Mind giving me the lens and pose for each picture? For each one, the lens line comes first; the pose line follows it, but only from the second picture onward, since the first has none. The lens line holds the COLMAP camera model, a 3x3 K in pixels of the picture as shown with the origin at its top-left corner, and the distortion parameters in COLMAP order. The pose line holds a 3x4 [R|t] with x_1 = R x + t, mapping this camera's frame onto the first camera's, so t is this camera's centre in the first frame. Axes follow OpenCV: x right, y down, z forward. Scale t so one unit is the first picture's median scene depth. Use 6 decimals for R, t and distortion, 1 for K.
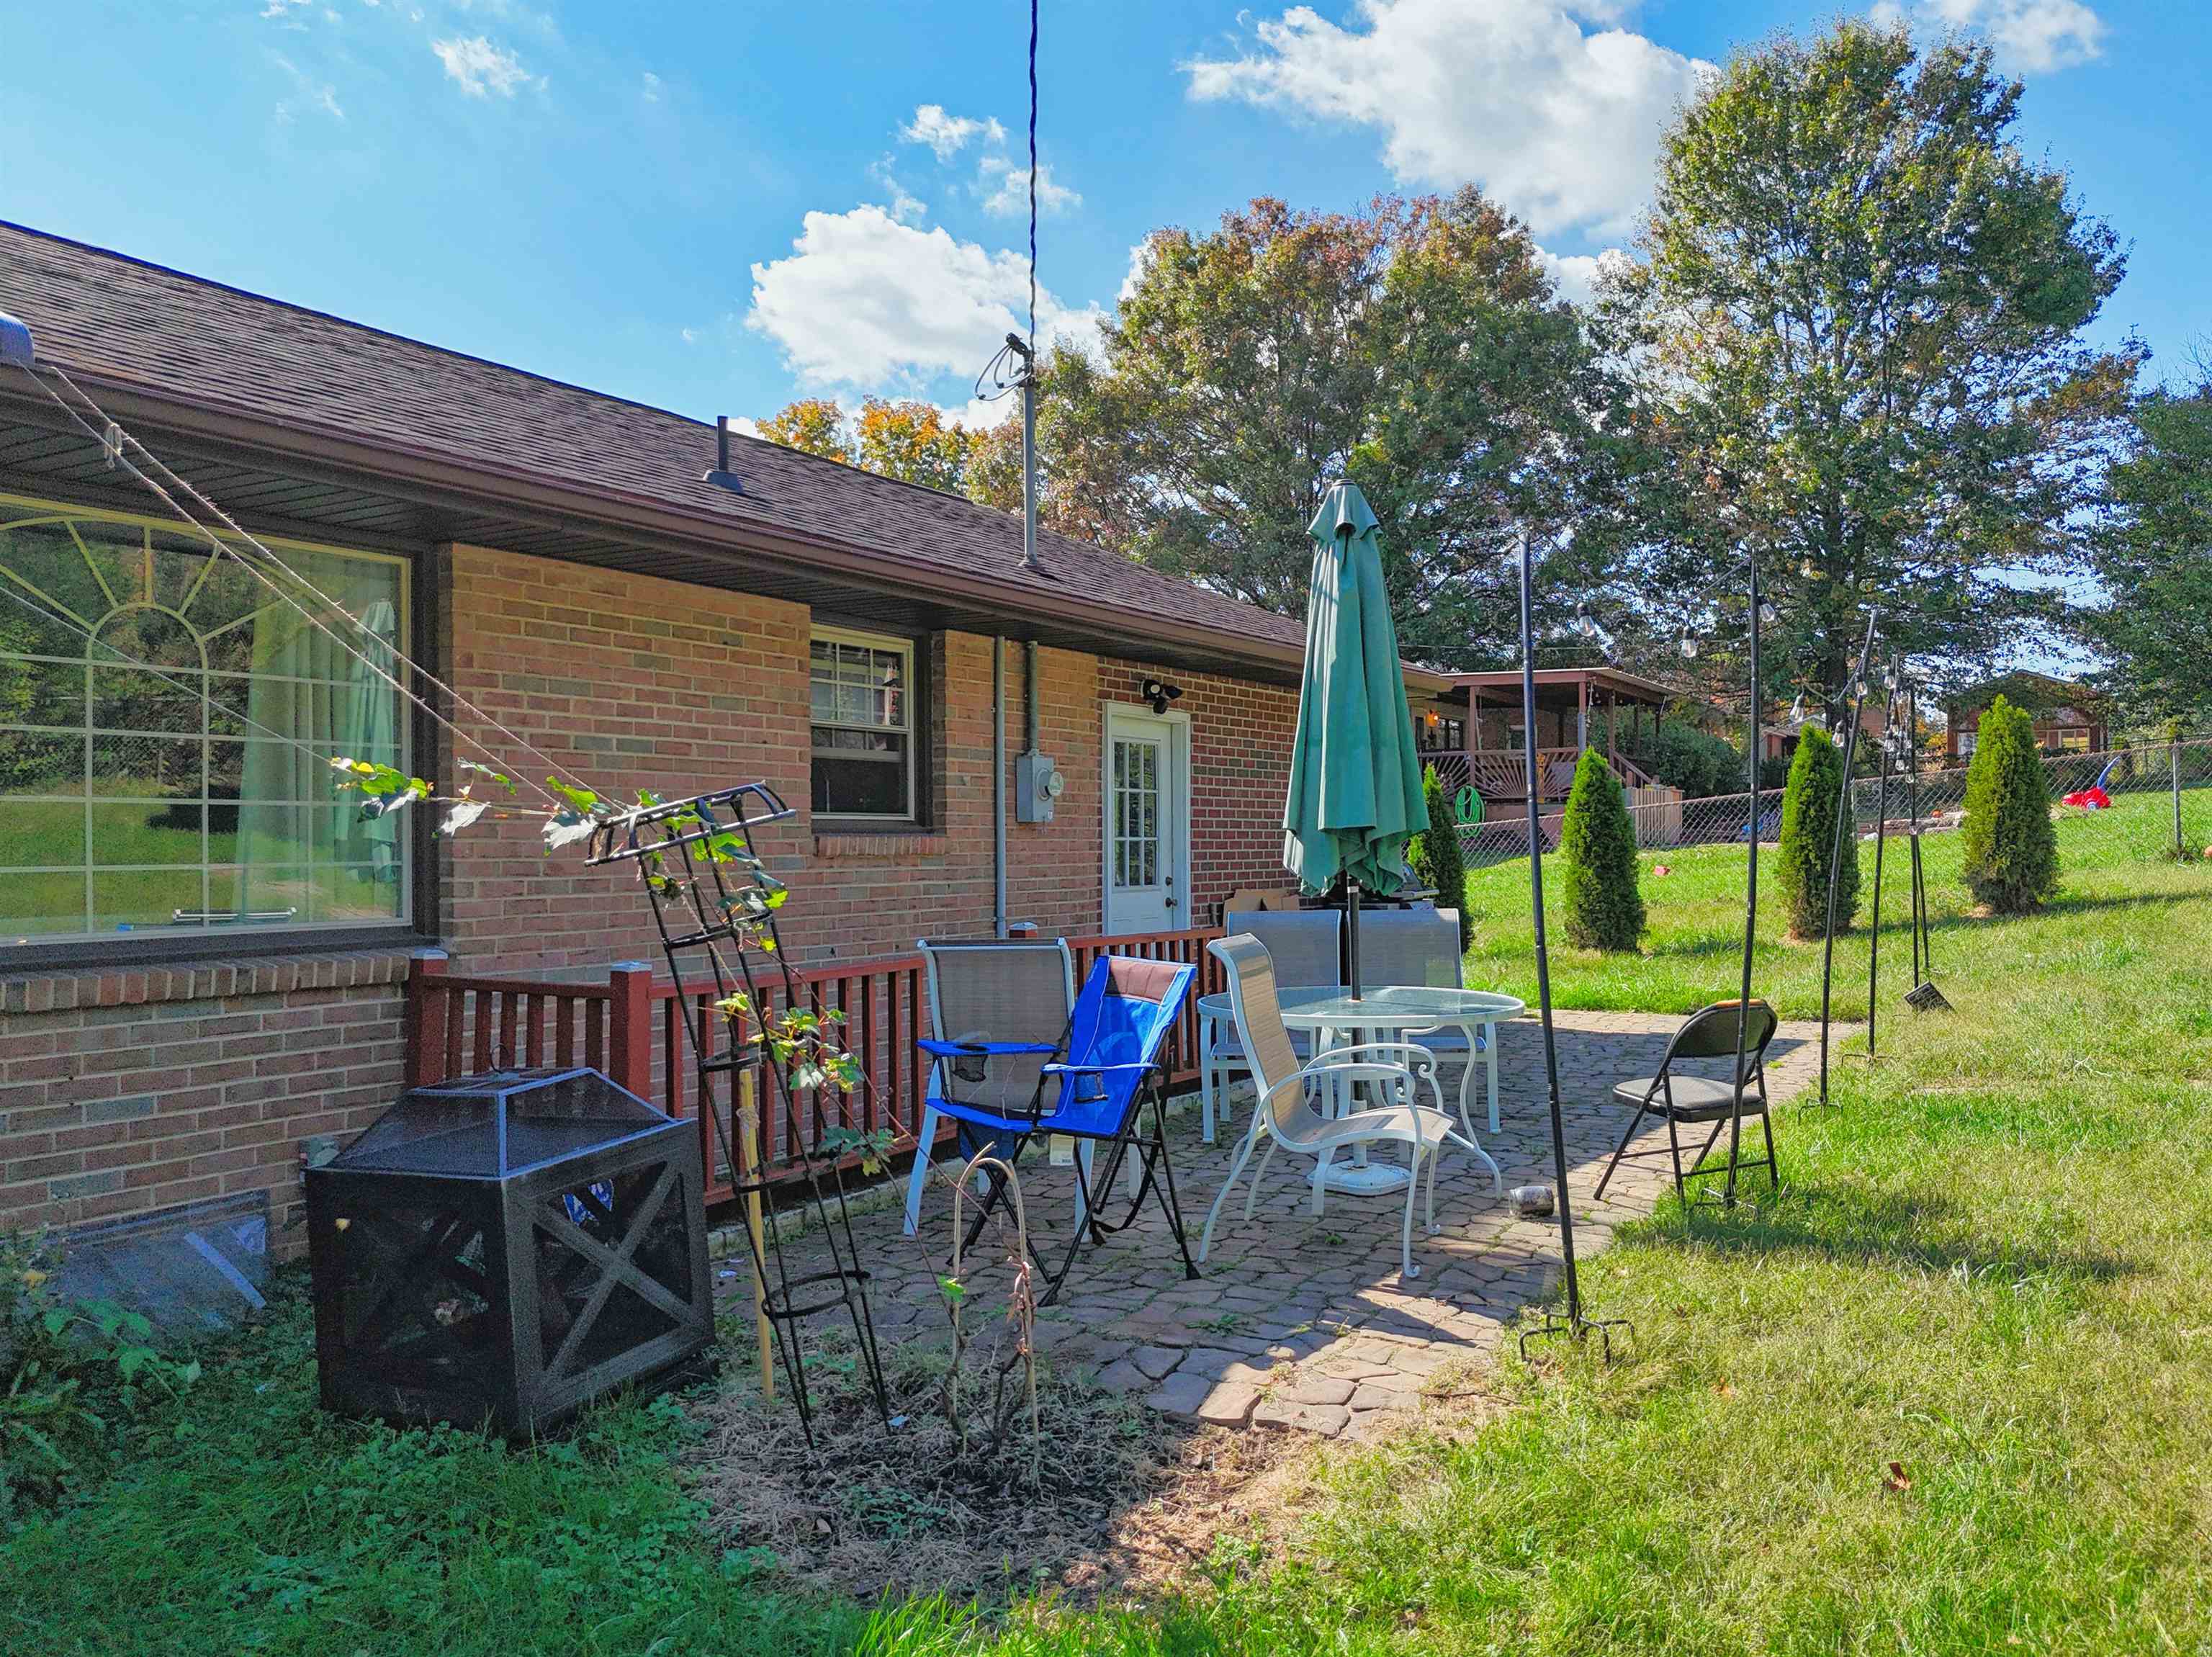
lens RADIAL K [[1641.6, 0, 1113.5], [0, 1641.6, 850.9], [0, 0, 1]] dist [0.069972, -0.071677]
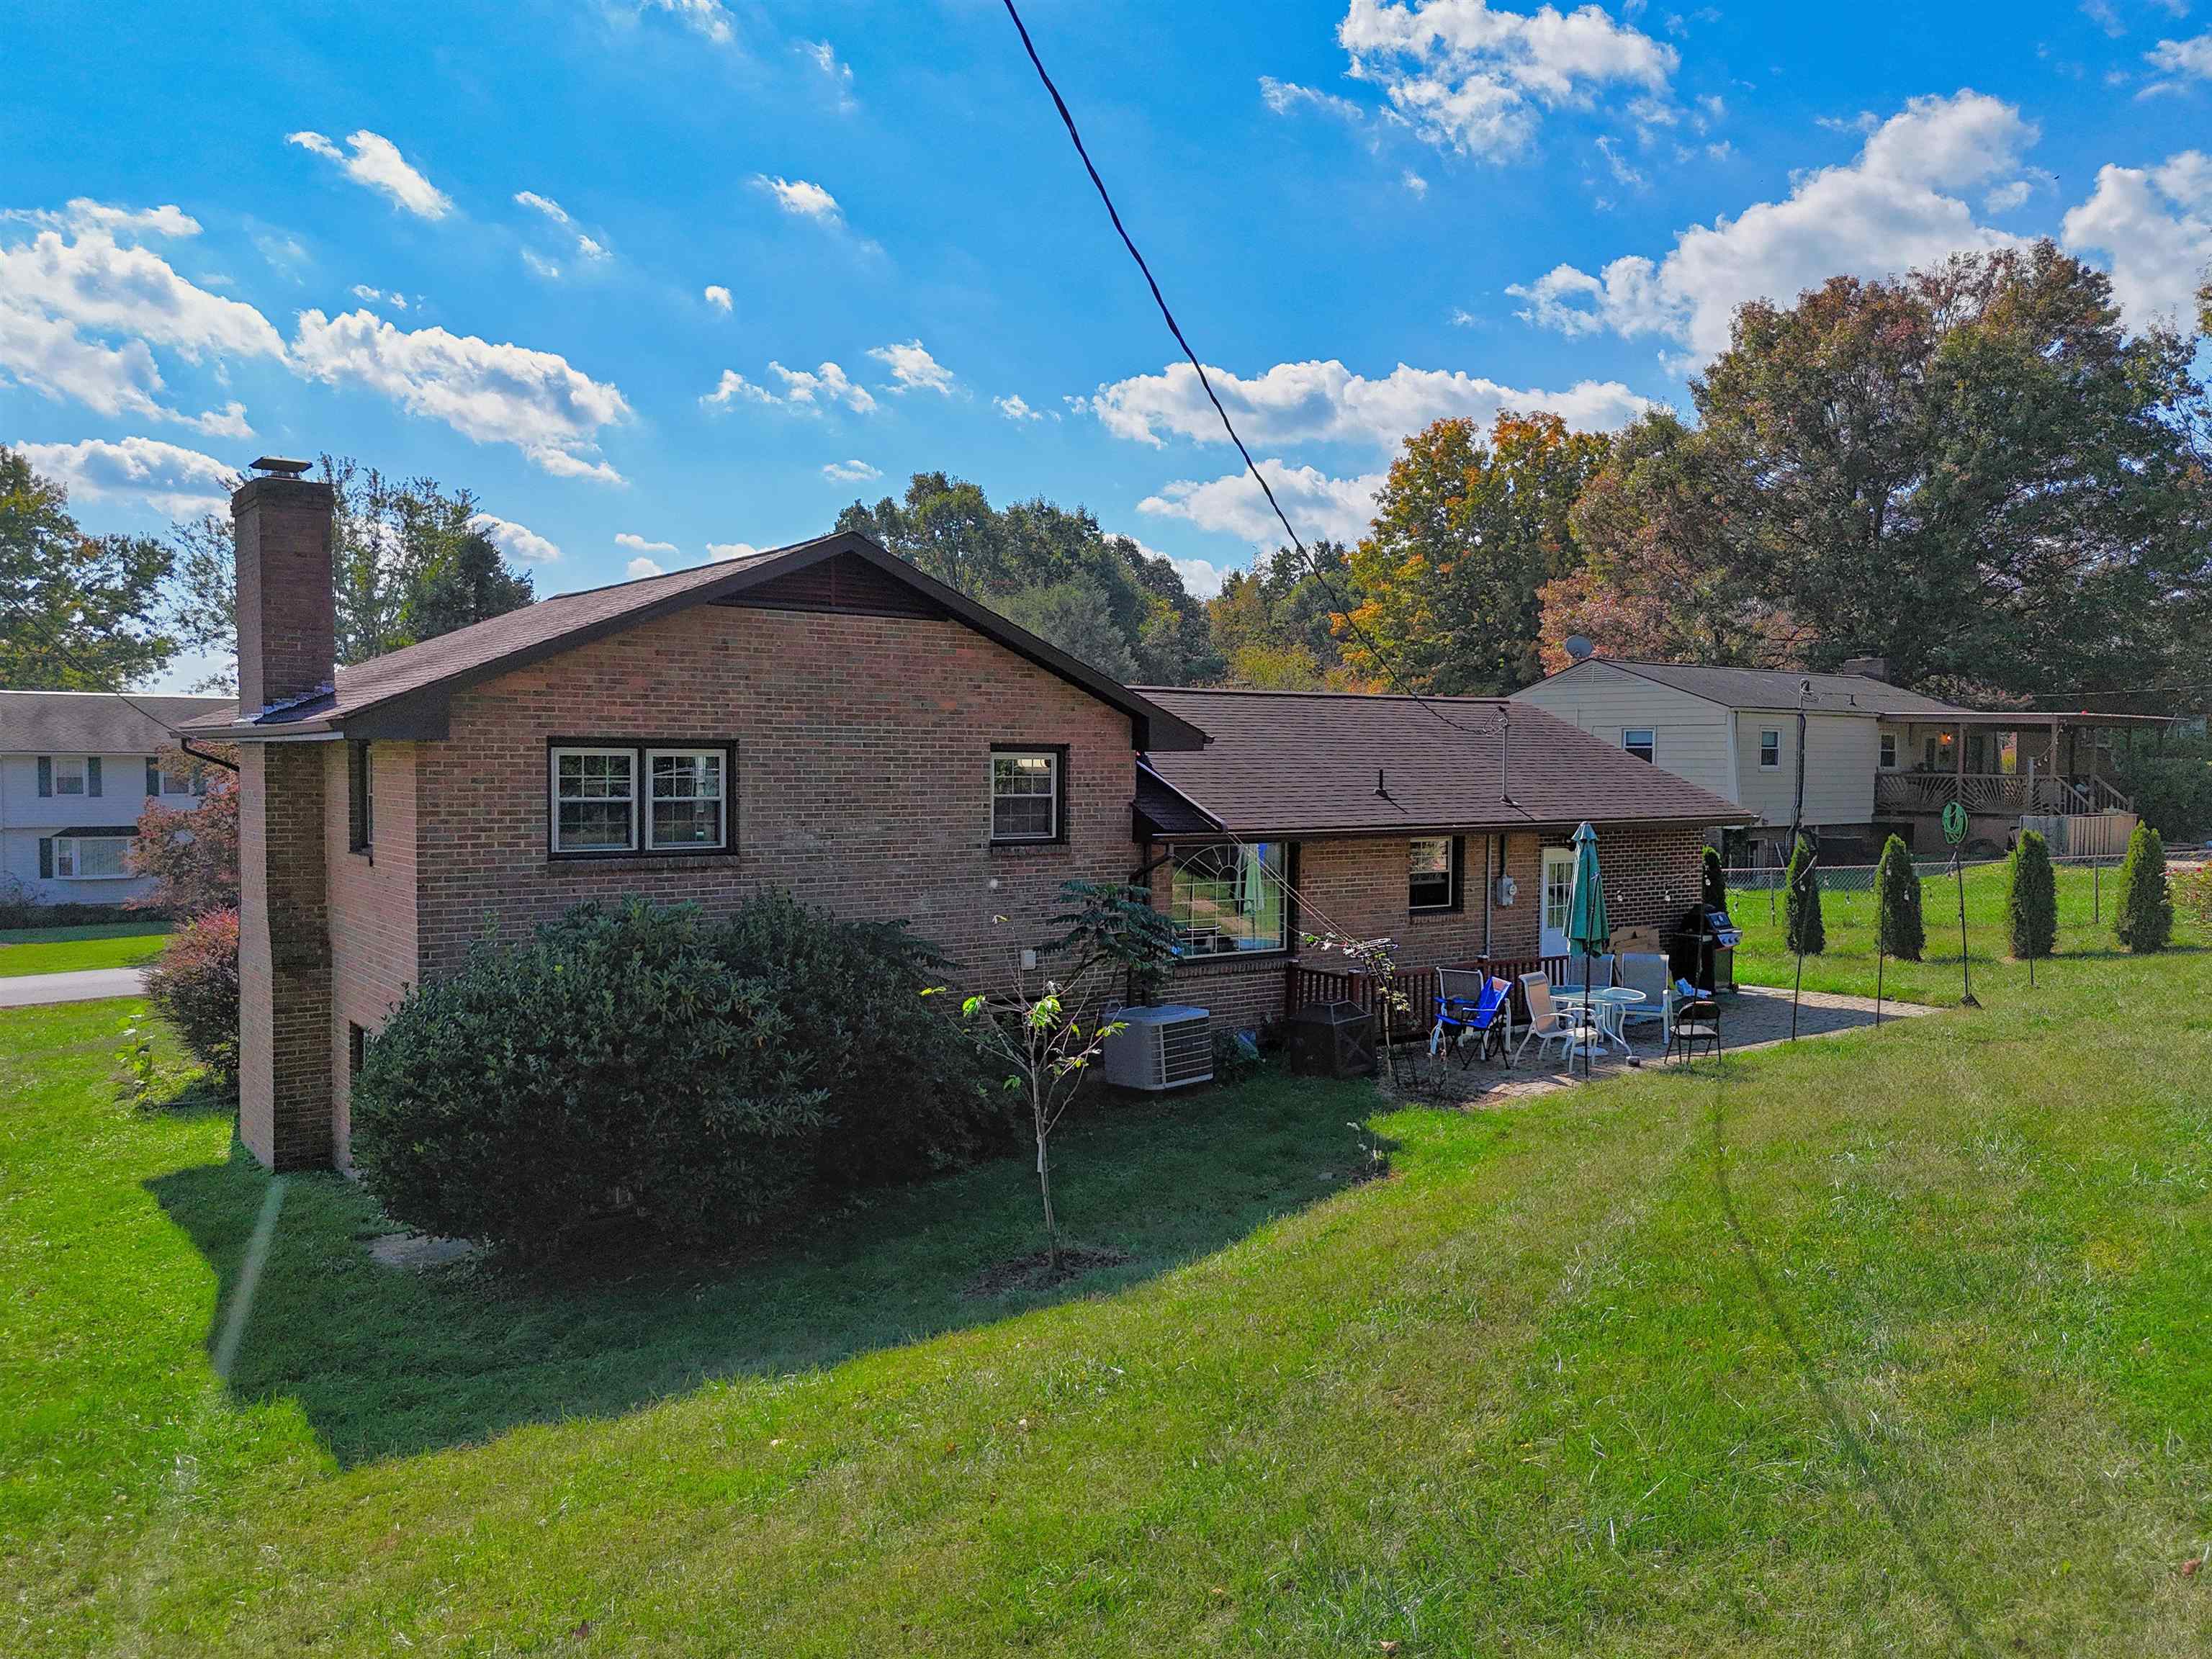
lens RADIAL K [[1641.5, 0, 1096.6], [0, 1641.5, 826.9], [0, 0, 1]] dist [0.069972, -0.071677]
pose [[0.923496, 0.028635, -0.382537, 0.325422], [-0.012536, 0.998930, 0.044512, -0.233740], [0.383402, -0.036311, 0.922867, -1.480145]]
